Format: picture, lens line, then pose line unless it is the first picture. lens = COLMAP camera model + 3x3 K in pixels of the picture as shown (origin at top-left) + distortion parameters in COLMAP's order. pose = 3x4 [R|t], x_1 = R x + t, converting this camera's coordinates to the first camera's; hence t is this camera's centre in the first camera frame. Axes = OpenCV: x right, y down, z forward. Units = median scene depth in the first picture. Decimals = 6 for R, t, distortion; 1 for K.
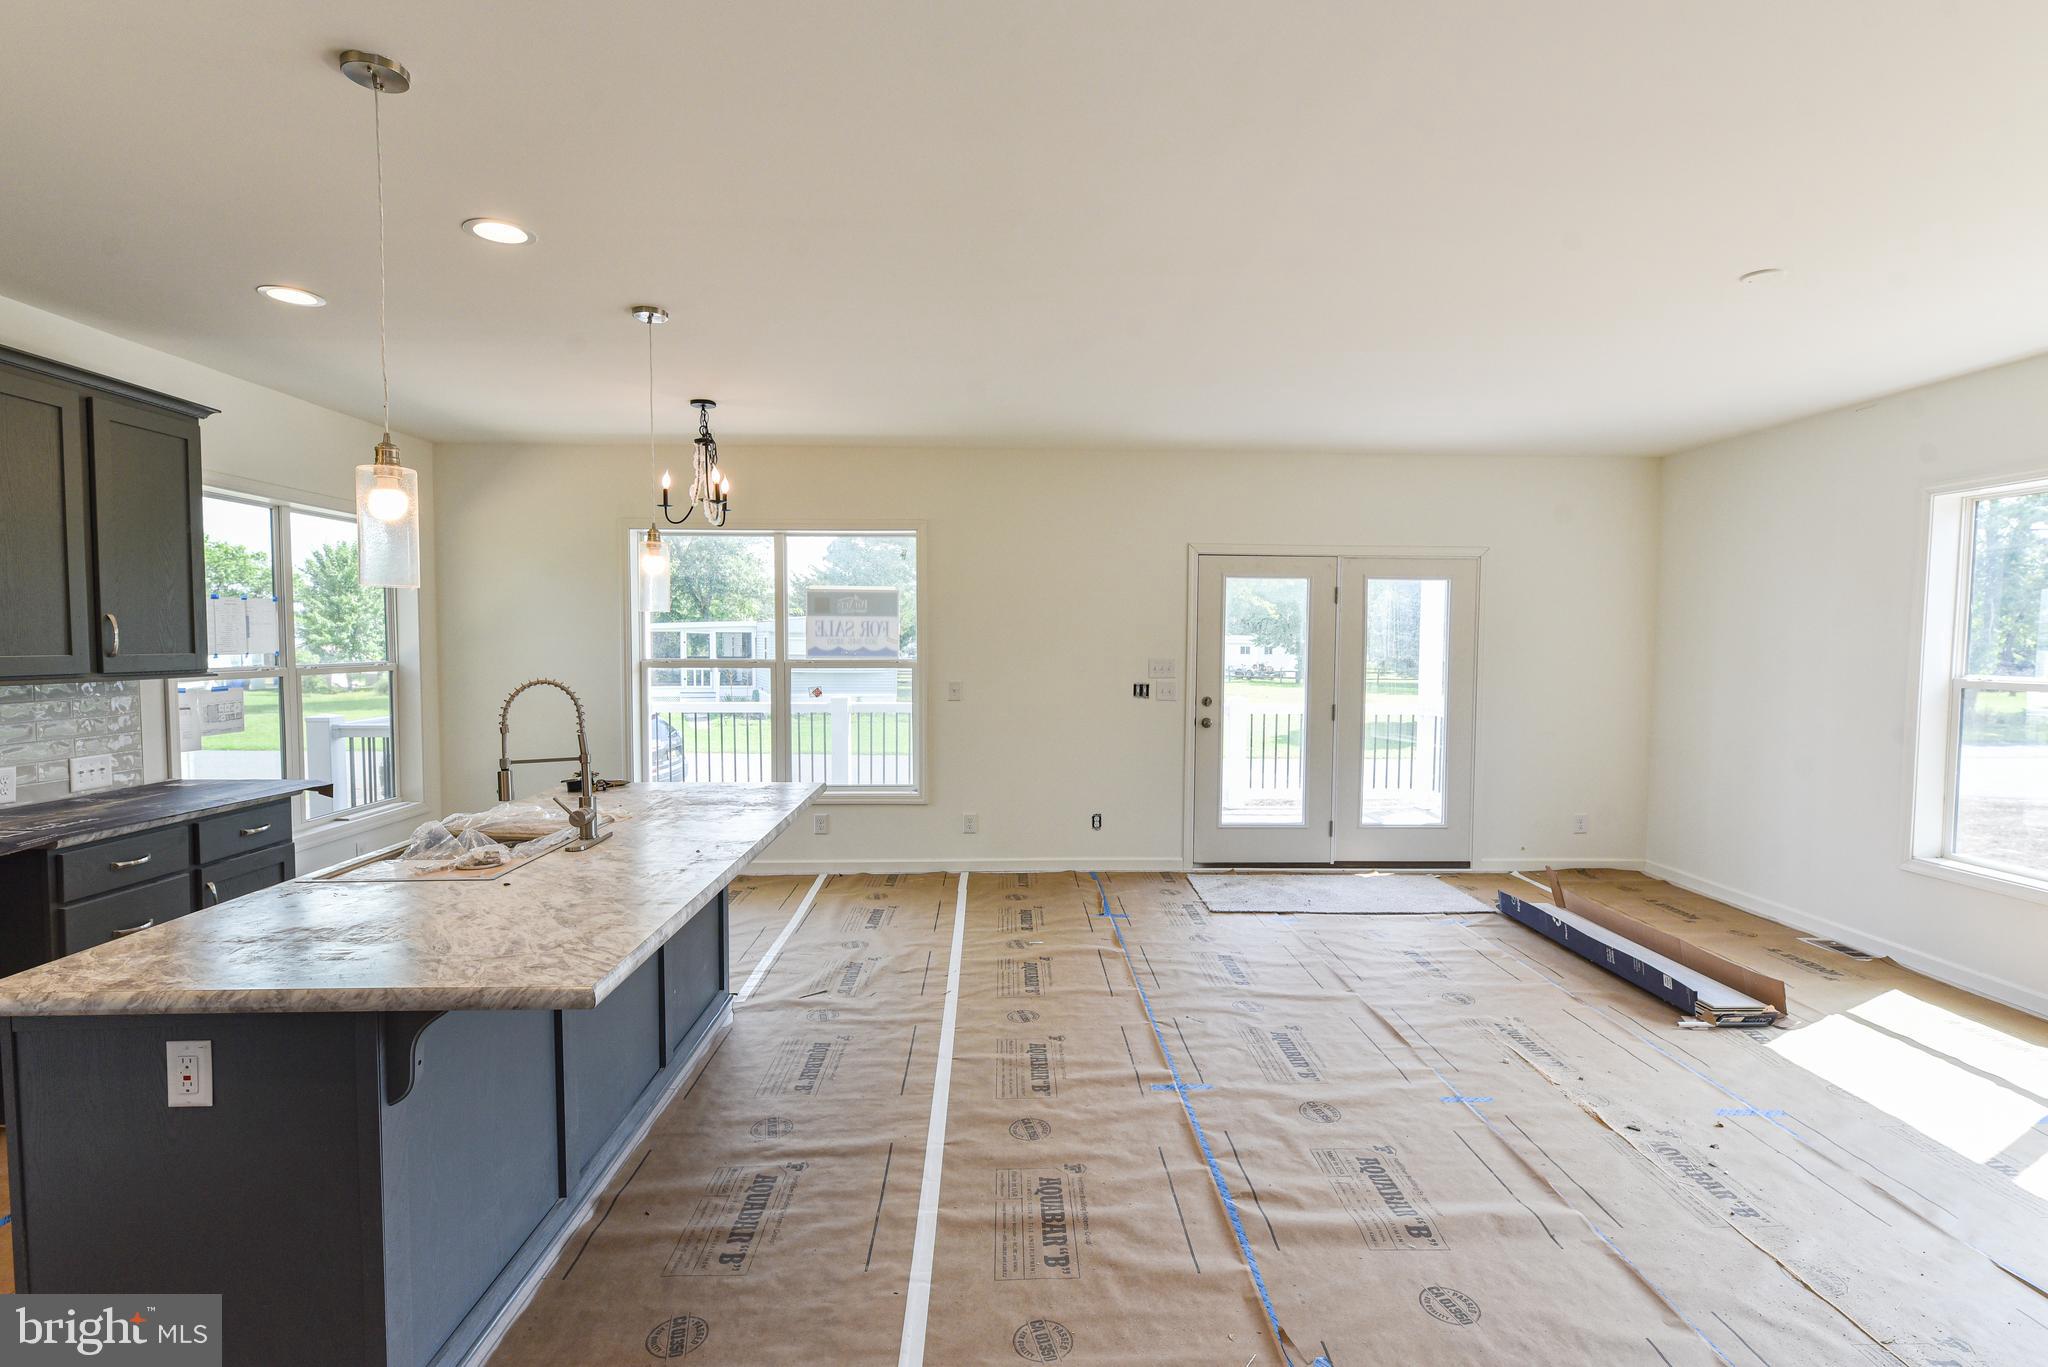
lens RADIAL K [[999.2, 0, 1040.3], [0, 999.2, 692.6], [0, 0, 1]] dist [0.009886, -0.005448]
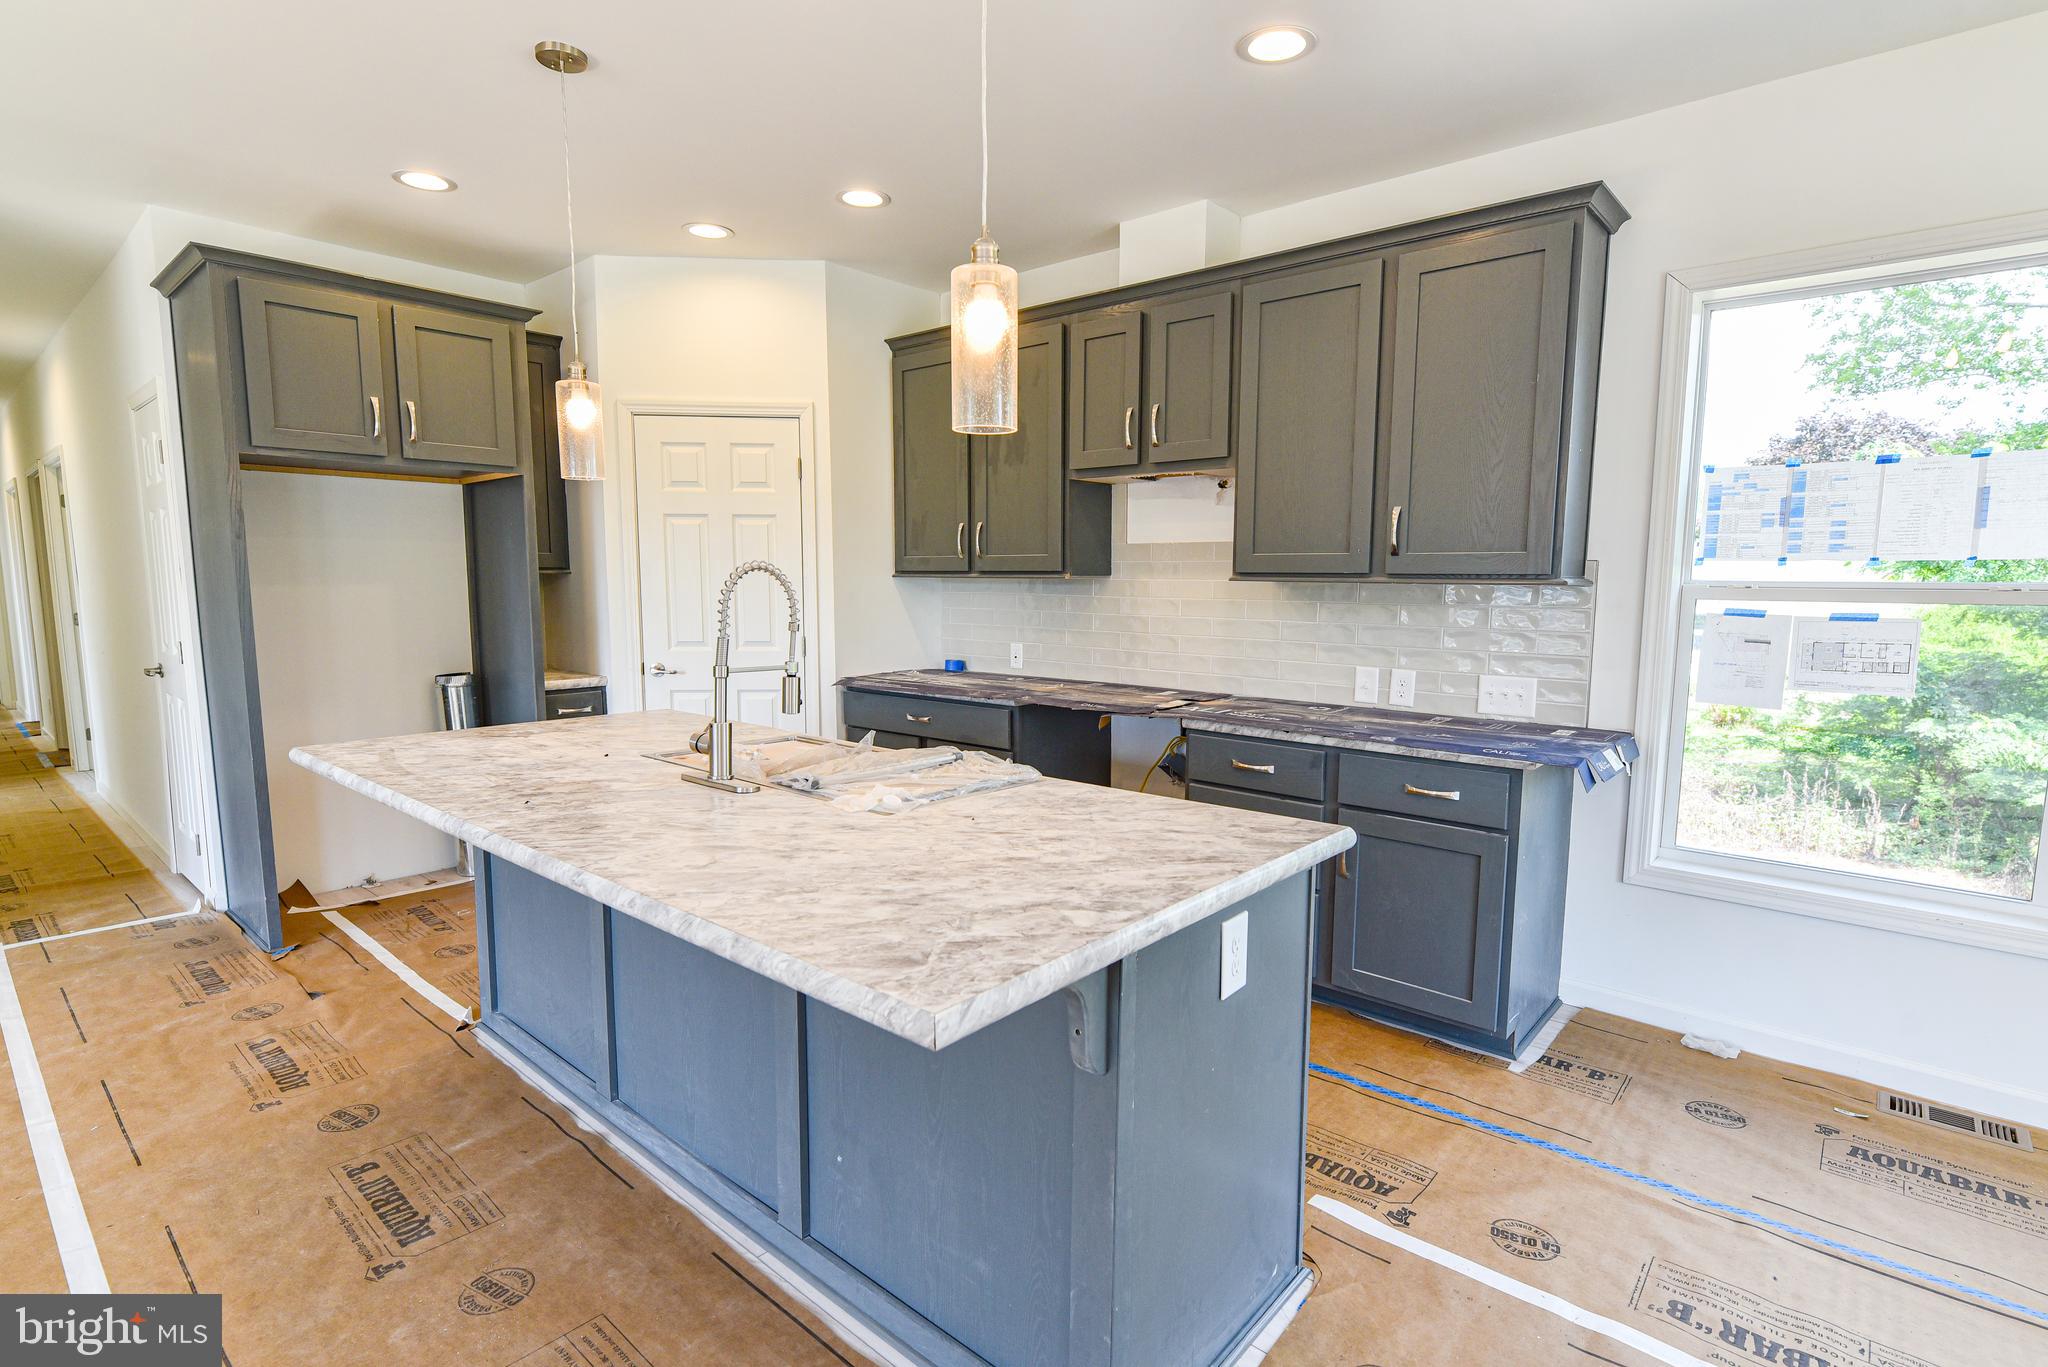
lens RADIAL K [[999.2, 0, 1037.0], [0, 999.2, 688.2], [0, 0, 1]] dist [0.009886, -0.005448]
pose [[-0.687569, 0.074266, -0.722312, -0.058480], [-0.047462, 0.988032, 0.146766, -0.030865], [0.724567, 0.135194, -0.675815, 1.229671]]
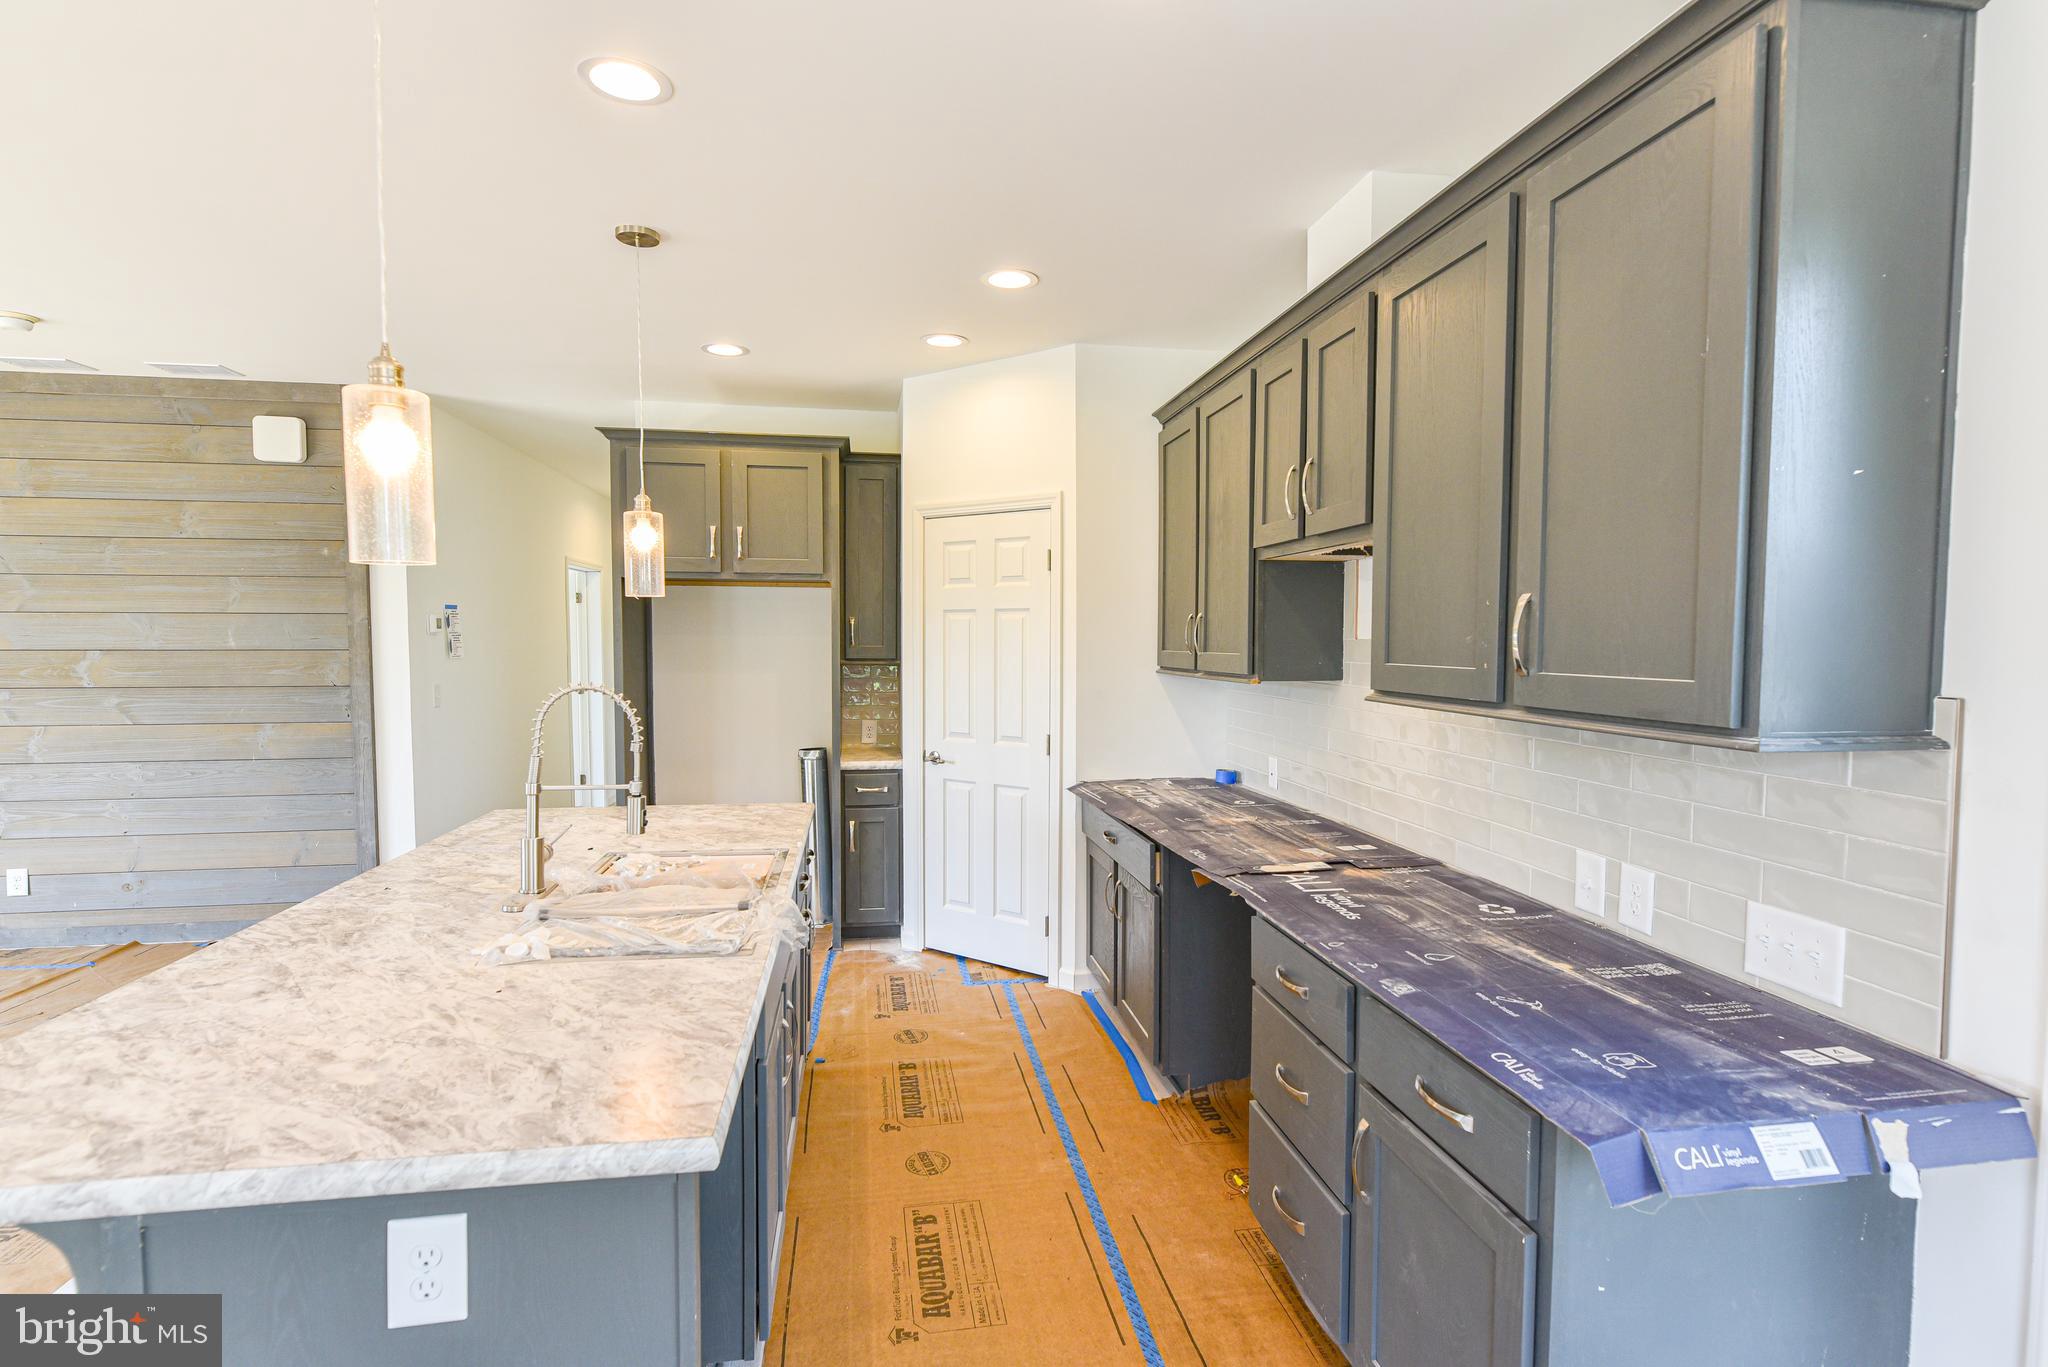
lens RADIAL K [[999.2, 0, 1034.9], [0, 999.2, 690.7], [0, 0, 1]] dist [0.009886, -0.005448]
pose [[-0.992581, -0.003622, -0.121532, -0.546469], [-0.016611, 0.994223, 0.106040, -0.070889], [0.120446, 0.107272, -0.986907, 1.321124]]
